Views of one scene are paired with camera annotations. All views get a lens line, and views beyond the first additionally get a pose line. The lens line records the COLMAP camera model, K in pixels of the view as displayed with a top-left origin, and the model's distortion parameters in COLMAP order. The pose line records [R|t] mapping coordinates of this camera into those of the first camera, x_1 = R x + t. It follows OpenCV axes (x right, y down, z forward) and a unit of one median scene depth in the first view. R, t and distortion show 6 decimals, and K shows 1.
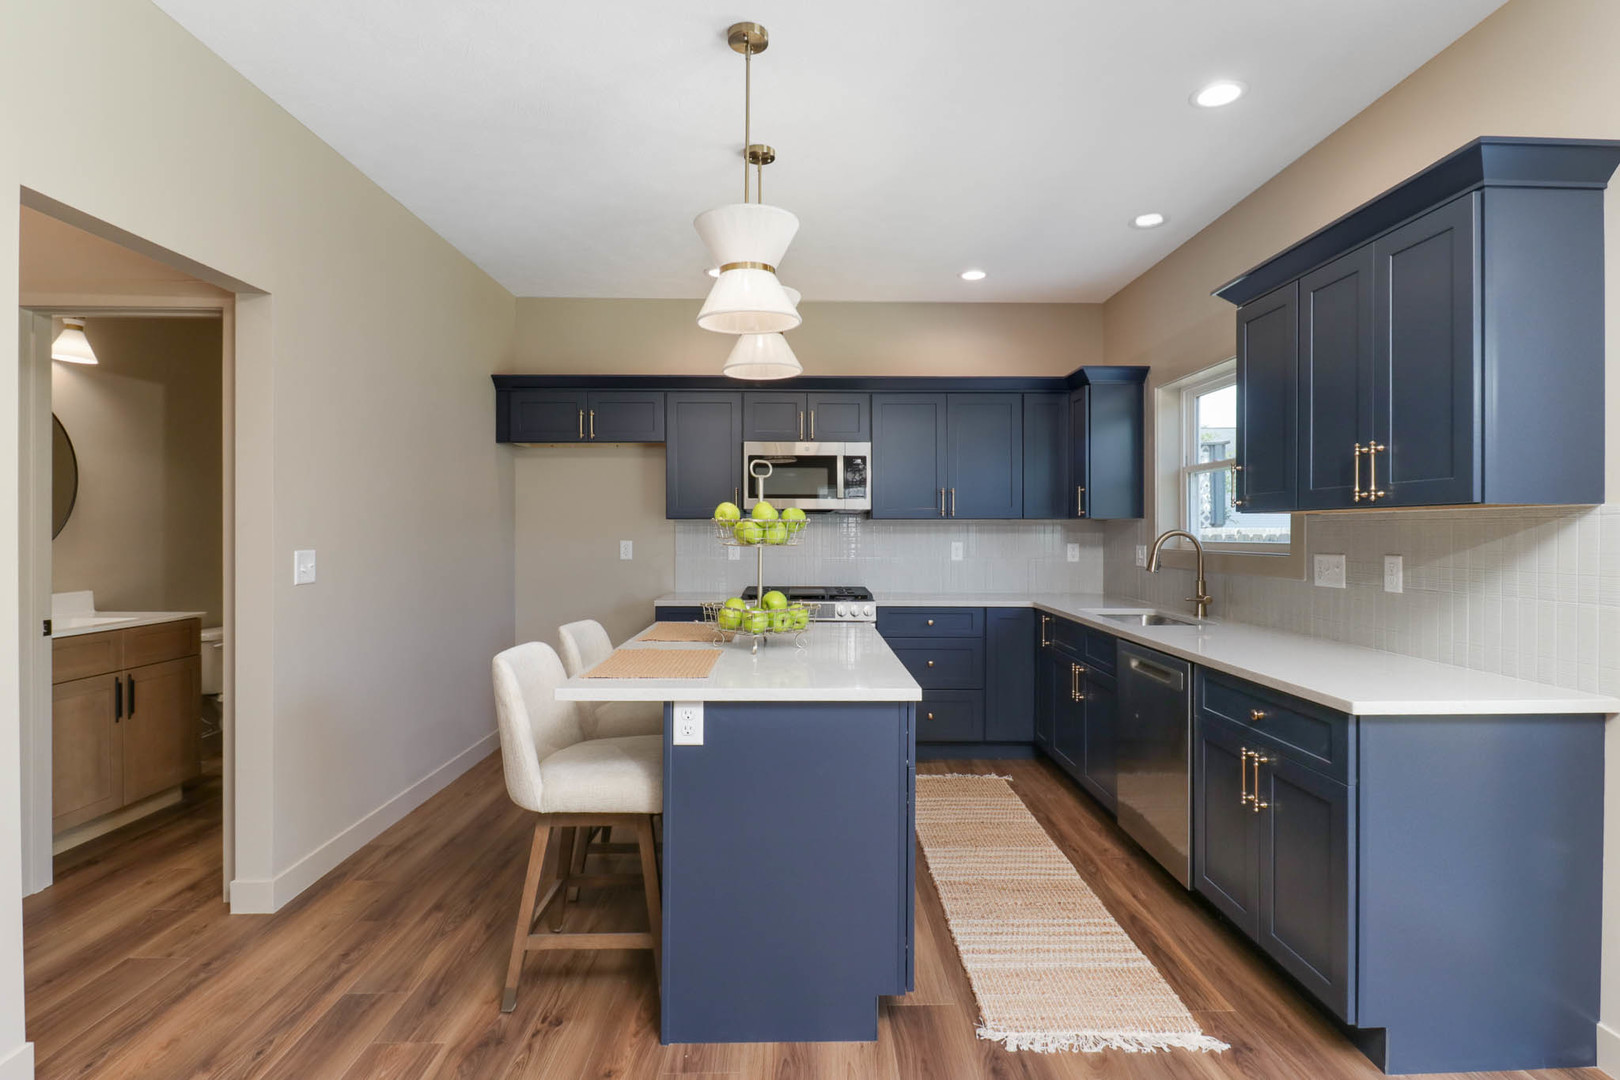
lens RADIAL K [[827.9, 0, 810.0], [0, 827.9, 540.0], [0, 0, 1]] dist [0.000046, 0.000007]
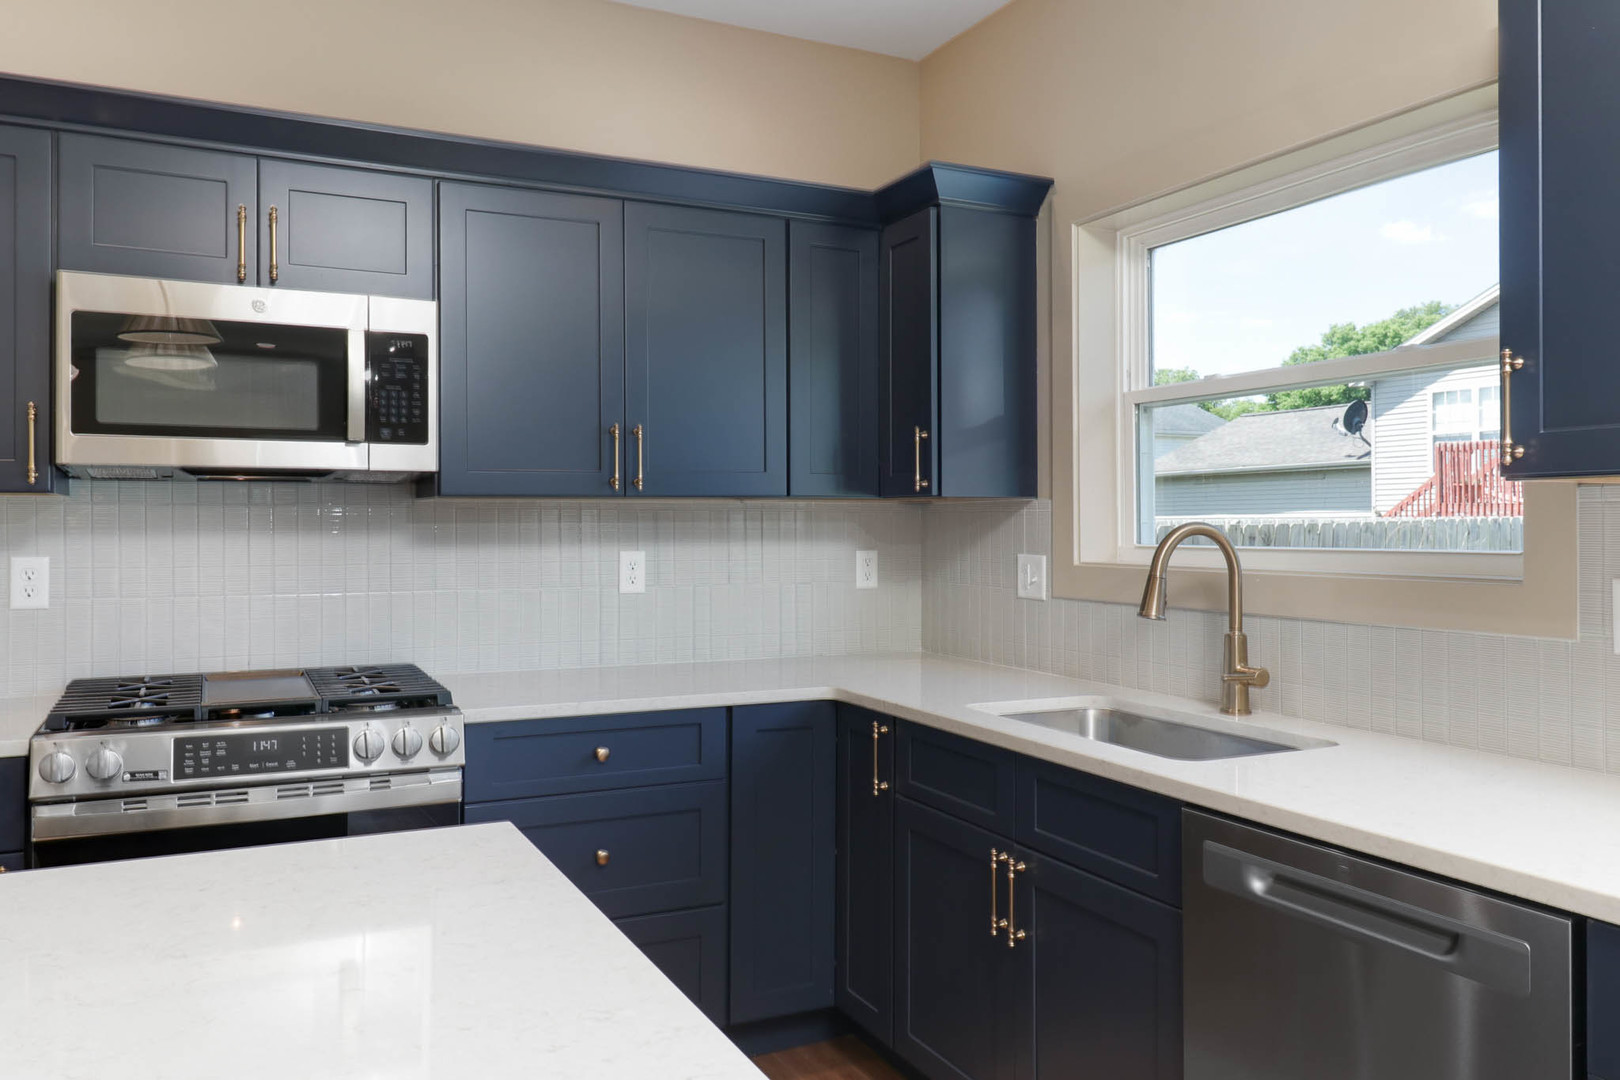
lens RADIAL K [[1112.1, 0, 810.0], [0, 1112.1, 540.0], [0, 0, 1]] dist [-0.032402, 0.003149]
pose [[0.893252, -0.008943, 0.449467, -0.005611], [0.007867, 0.999960, 0.004260, -0.005585], [-0.449487, -0.000269, 0.893287, 0.460008]]
